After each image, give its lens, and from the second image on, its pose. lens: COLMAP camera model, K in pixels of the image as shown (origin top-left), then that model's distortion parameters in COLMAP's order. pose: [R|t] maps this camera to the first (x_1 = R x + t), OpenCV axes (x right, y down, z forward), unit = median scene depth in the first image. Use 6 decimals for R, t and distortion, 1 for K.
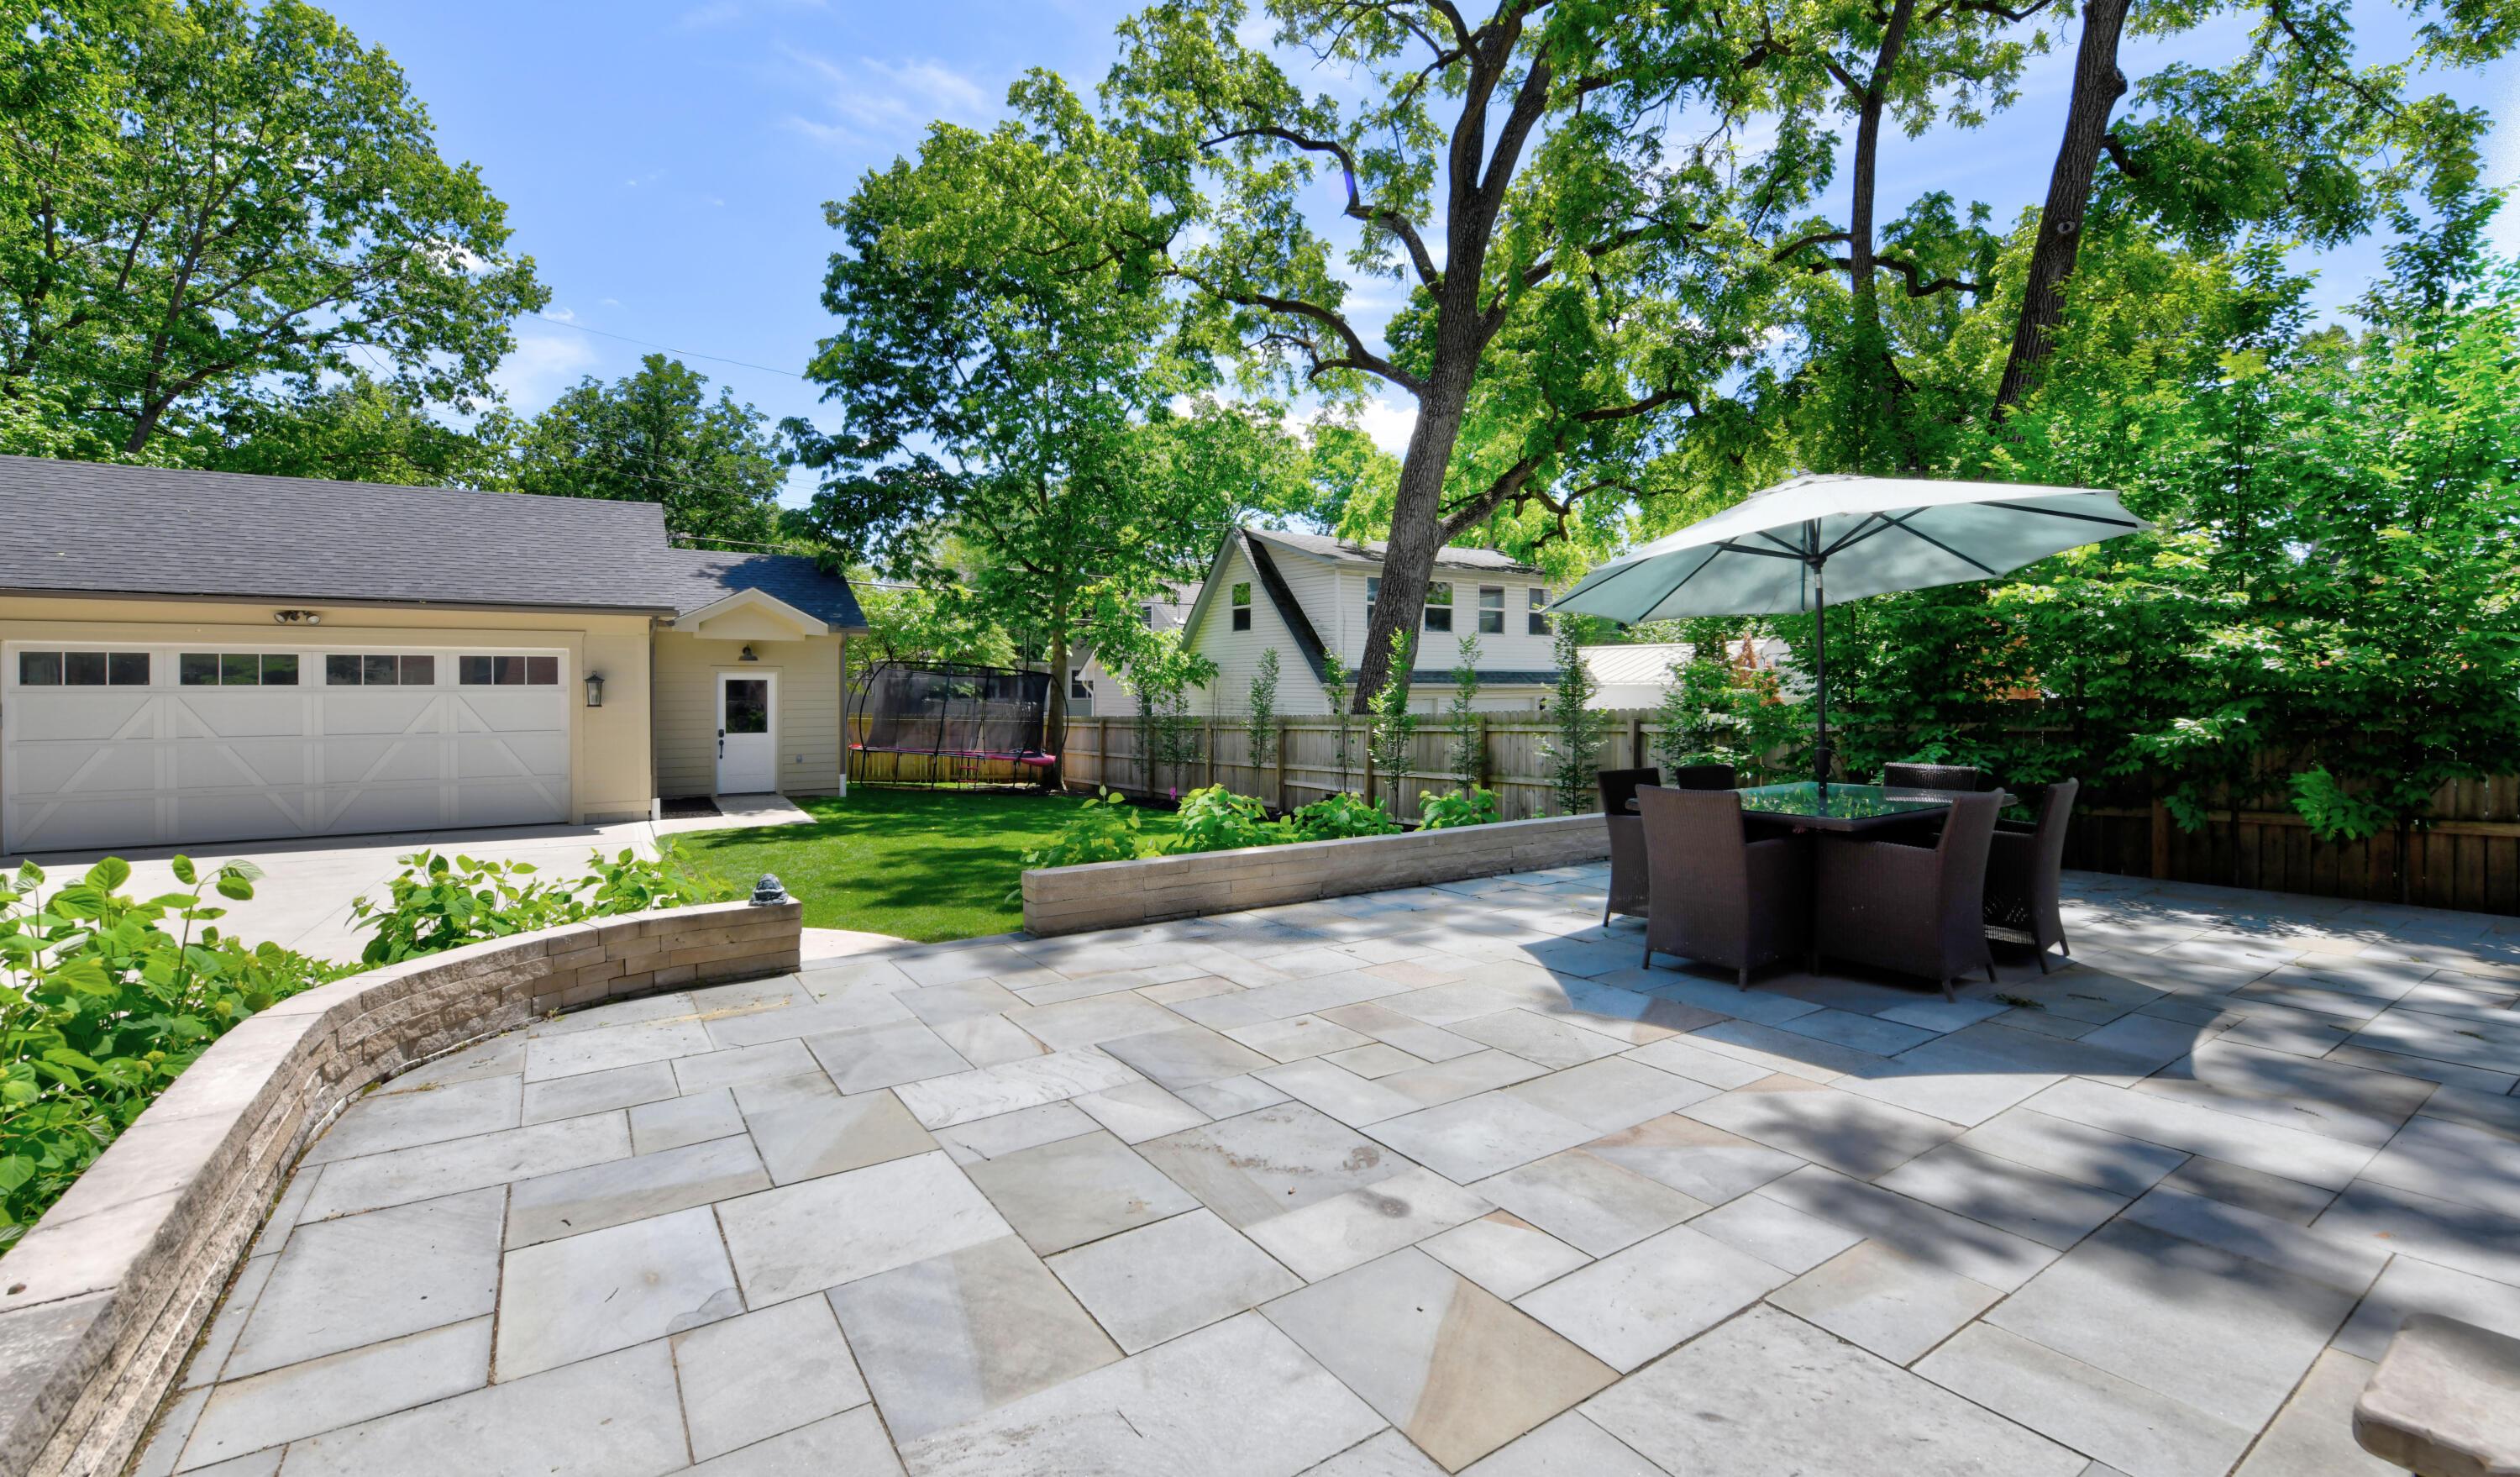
lens RADIAL K [[1051.4, 0, 1255.3], [0, 1051.4, 757.1], [0, 0, 1]] dist [-0.010188, -0.000616]
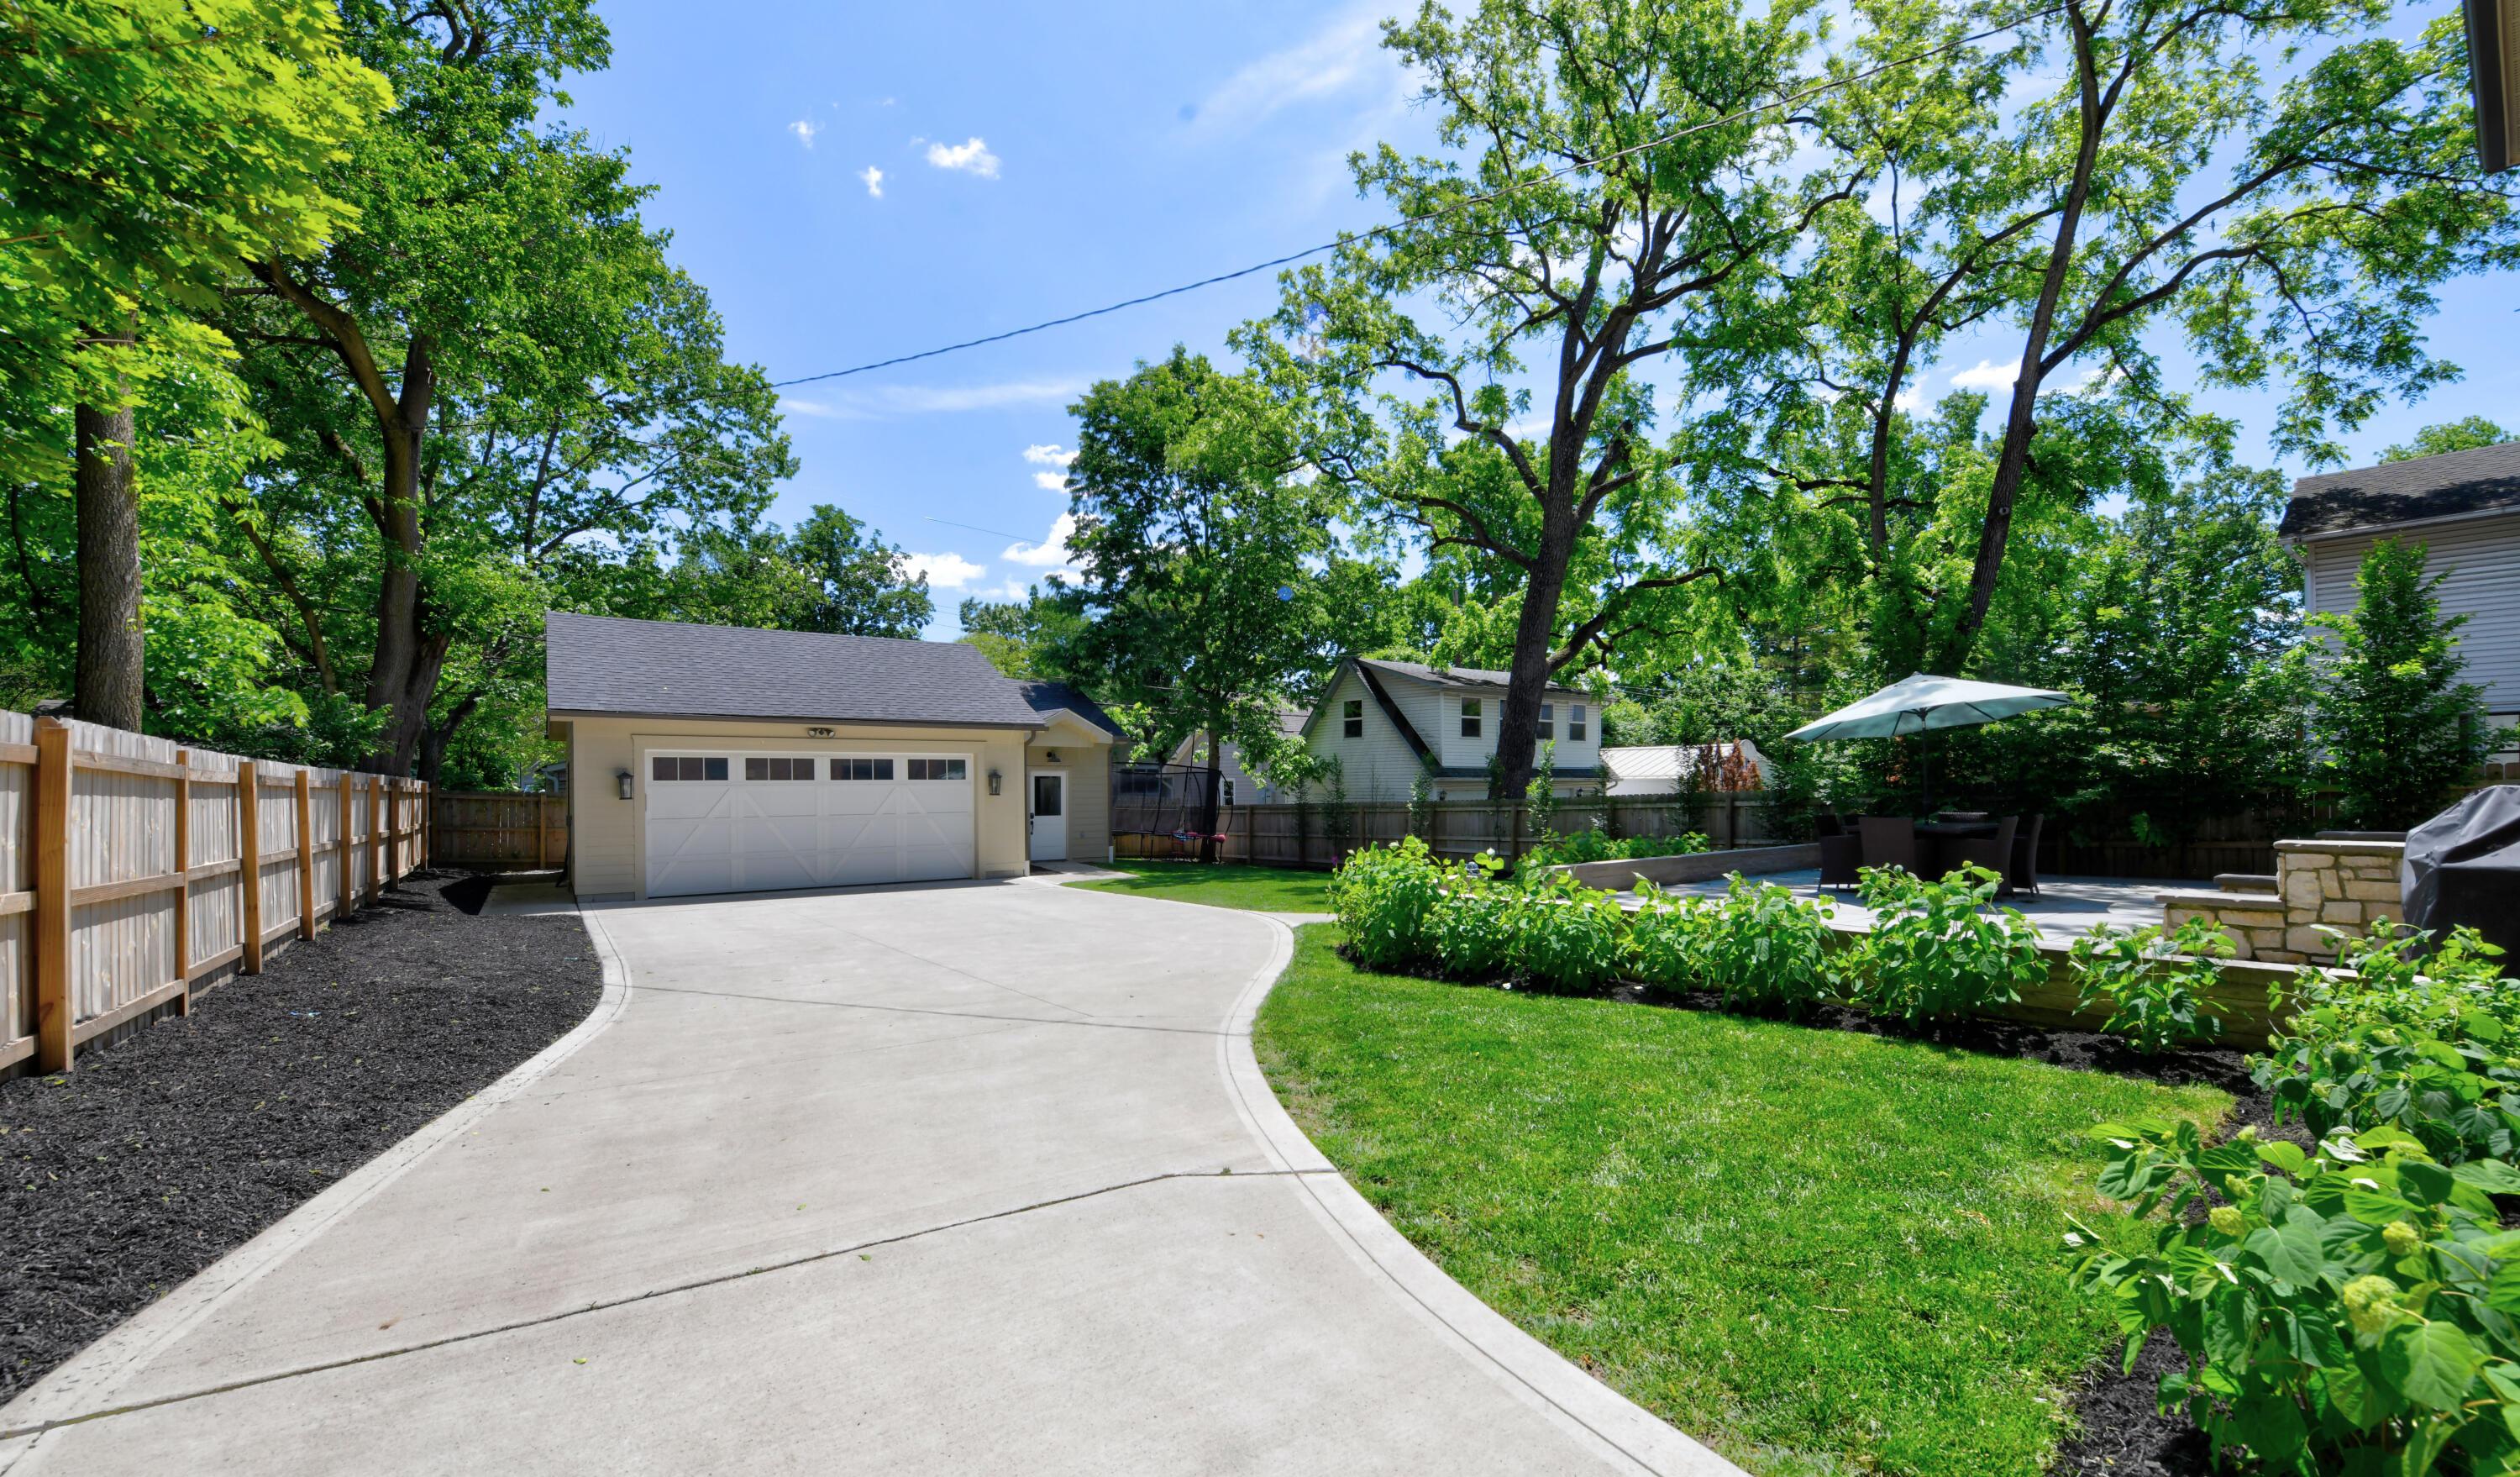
lens RADIAL K [[1002.0, 0, 1263.2], [0, 1002.0, 844.7], [0, 0, 1]] dist [-0.001635, 0.000053]
pose [[0.997230, -0.009921, 0.073713, -0.295710], [0.010450, 0.999922, -0.006792, 0.024723], [-0.073640, 0.007544, 0.997256, -0.290421]]
